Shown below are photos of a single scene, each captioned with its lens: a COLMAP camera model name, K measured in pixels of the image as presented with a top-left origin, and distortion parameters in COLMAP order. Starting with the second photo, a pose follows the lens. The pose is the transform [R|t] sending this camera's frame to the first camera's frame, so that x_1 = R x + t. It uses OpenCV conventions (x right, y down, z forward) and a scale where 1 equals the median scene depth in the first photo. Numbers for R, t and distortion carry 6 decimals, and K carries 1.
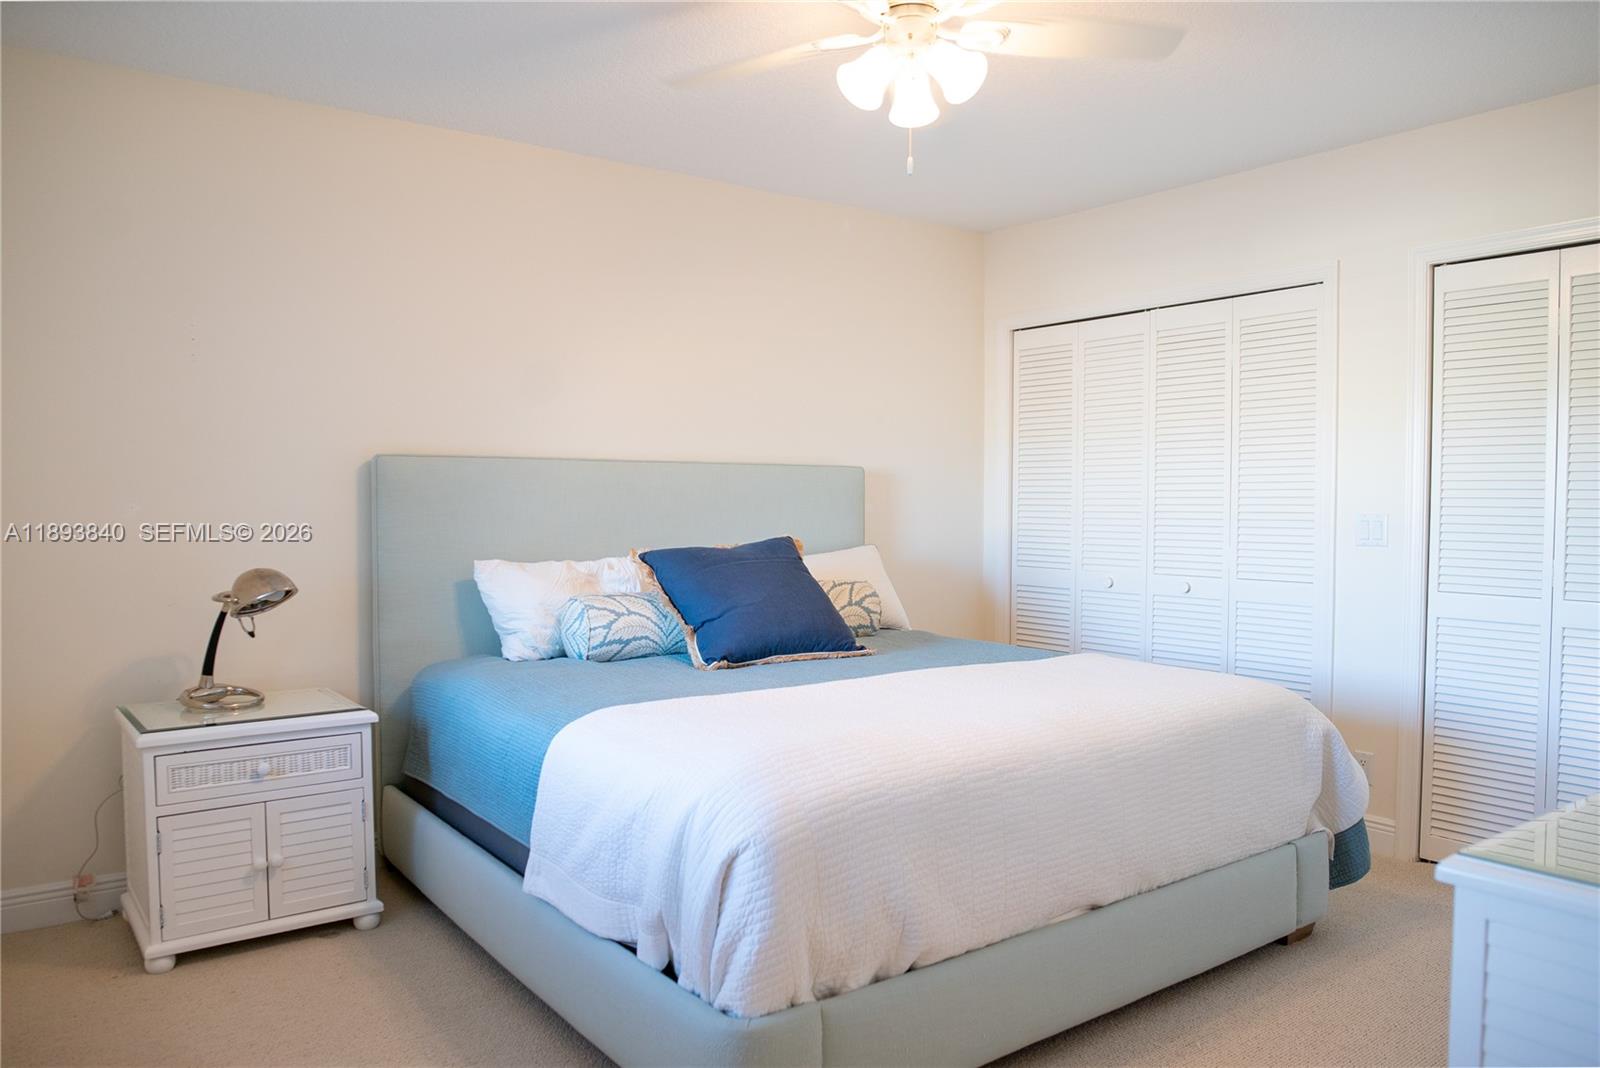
lens RADIAL K [[1152.3, 0, 809.2], [0, 1152.3, 539.7], [0, 0, 1]] dist [-0.080541, 0.042460]
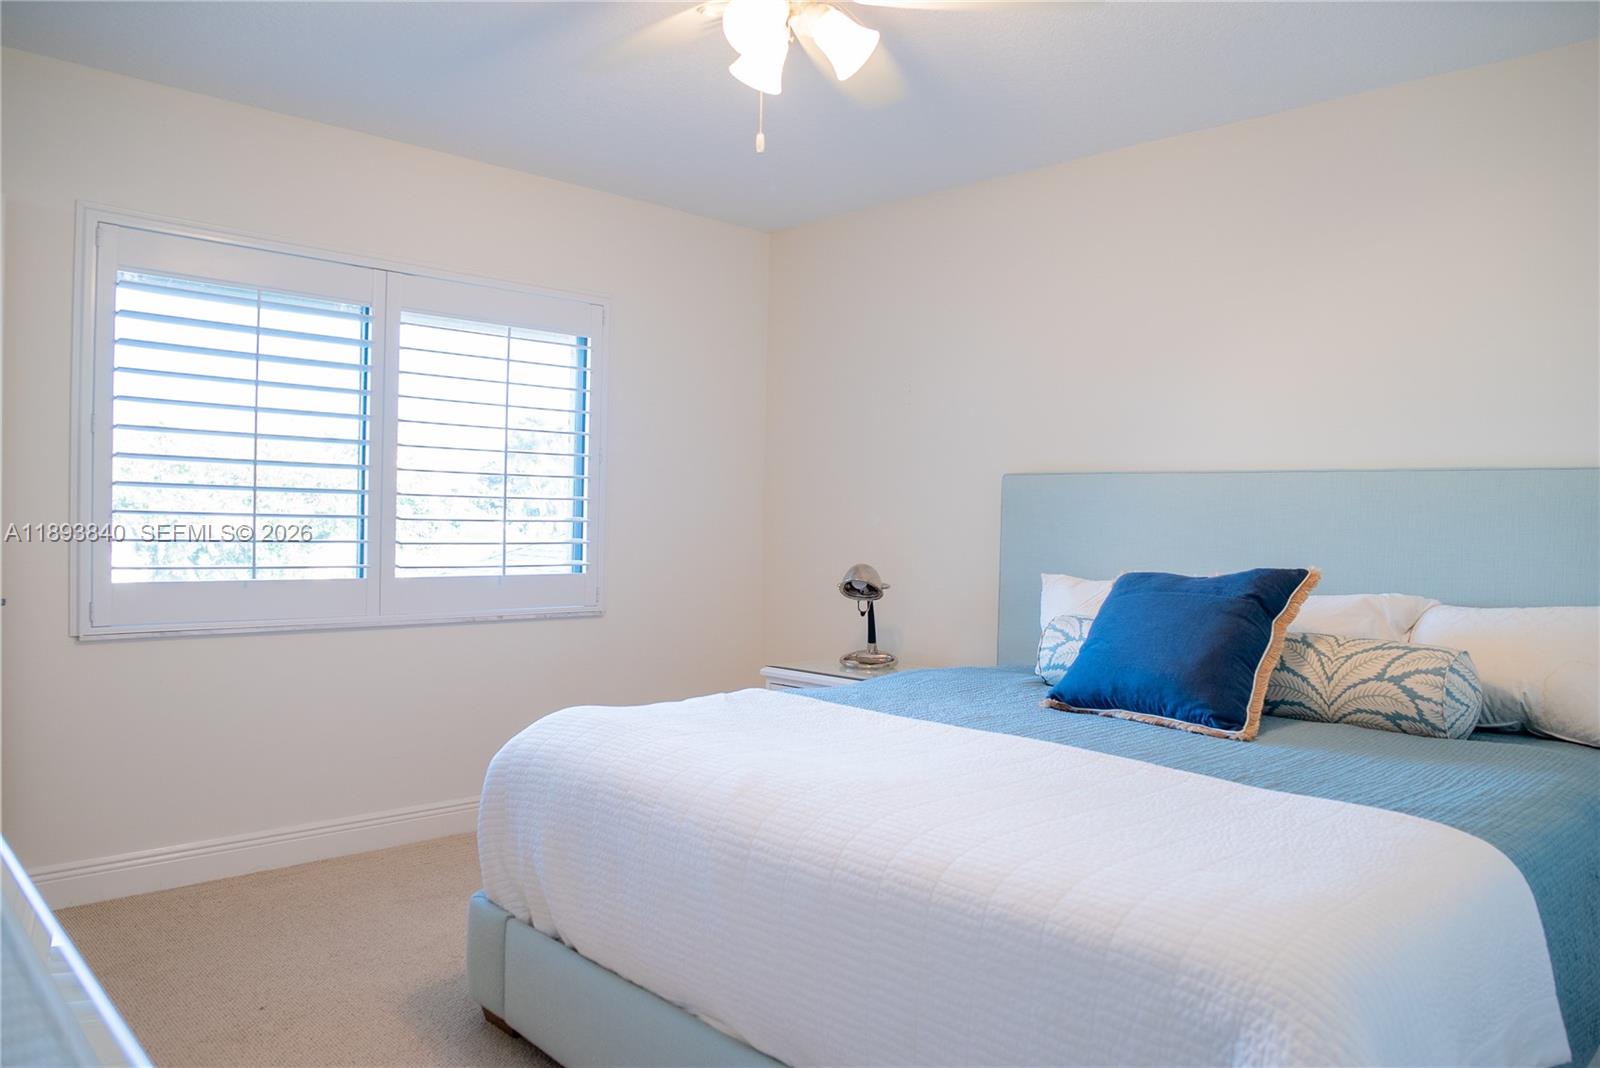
lens RADIAL K [[1152.3, 0, 809.2], [0, 1152.3, 539.7], [0, 0, 1]] dist [-0.080541, 0.042460]
pose [[0.112701, 0.021702, -0.993392, 0.690534], [-0.054438, 0.998395, 0.015636, -0.016572], [0.992137, 0.052317, 0.113701, 0.648756]]
